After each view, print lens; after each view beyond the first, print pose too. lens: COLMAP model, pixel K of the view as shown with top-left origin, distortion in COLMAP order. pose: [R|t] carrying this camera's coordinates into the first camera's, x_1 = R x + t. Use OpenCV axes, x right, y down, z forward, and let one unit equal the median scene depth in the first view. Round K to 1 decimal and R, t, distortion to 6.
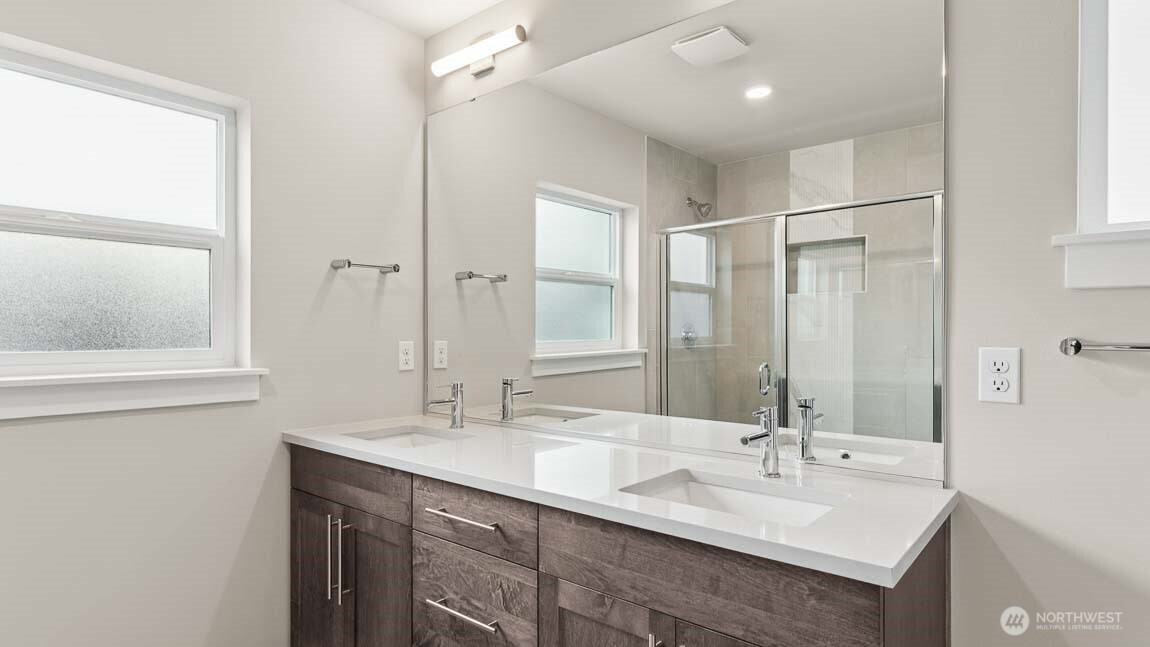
lens RADIAL K [[615.0, 0, 582.7], [0, 615.0, 333.1], [0, 0, 1]] dist [-0.000150, -0.000224]
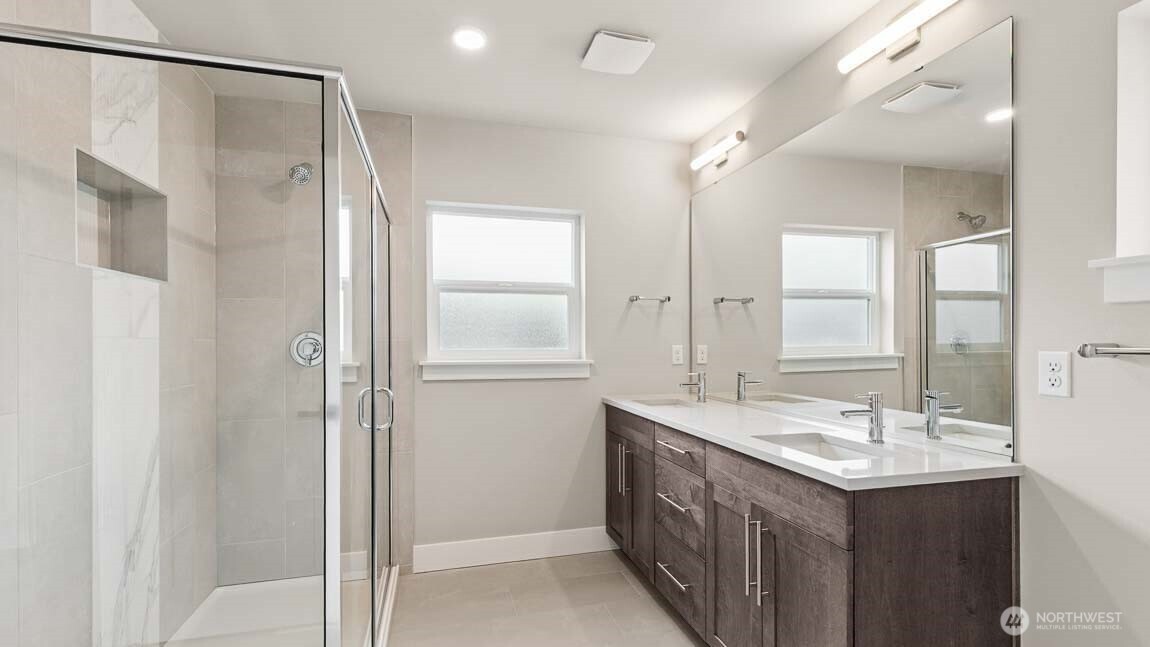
lens RADIAL K [[520.0, 0, 567.3], [0, 520.0, 336.2], [0, 0, 1]] dist [0.005483, -0.000356]
pose [[0.811669, -0.005374, -0.584093, 0.287000], [0.001879, 0.999977, -0.006590, -0.001382], [0.584115, 0.004252, 0.811660, -0.248593]]
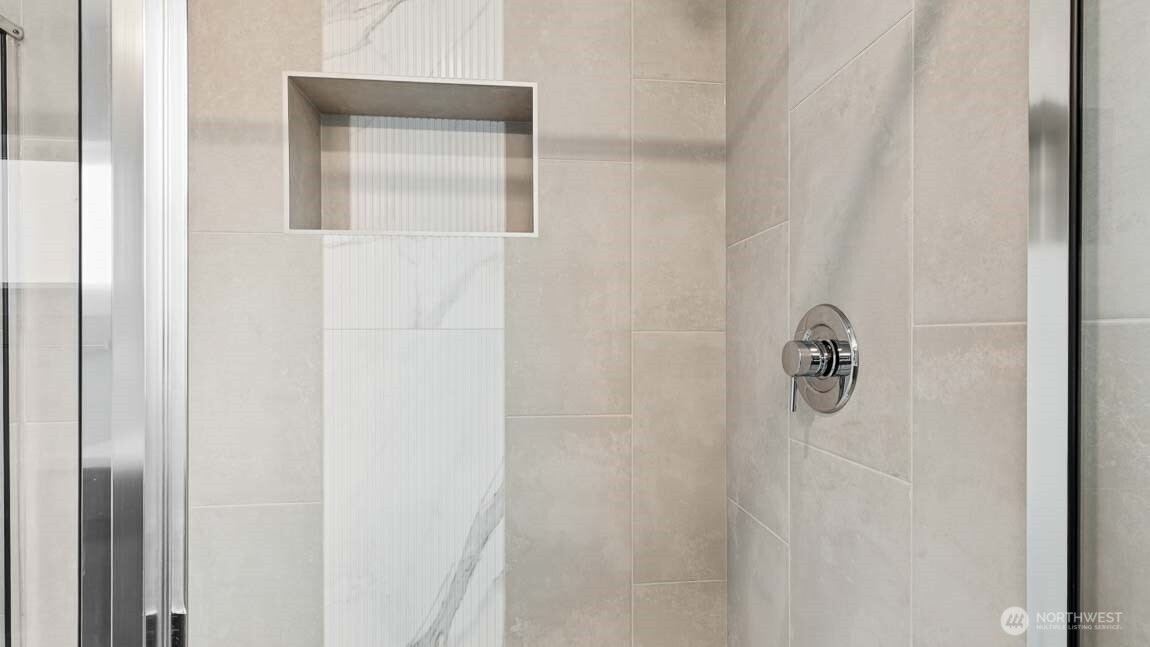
lens RADIAL K [[520.0, 0, 567.3], [0, 520.0, 336.2], [0, 0, 1]] dist [0.005483, -0.000356]
pose [[-0.706086, 0.003852, -0.708116, -0.527465], [0.004546, 0.999989, 0.000907, 0.002133], [0.708112, -0.002579, -0.706096, 0.547405]]
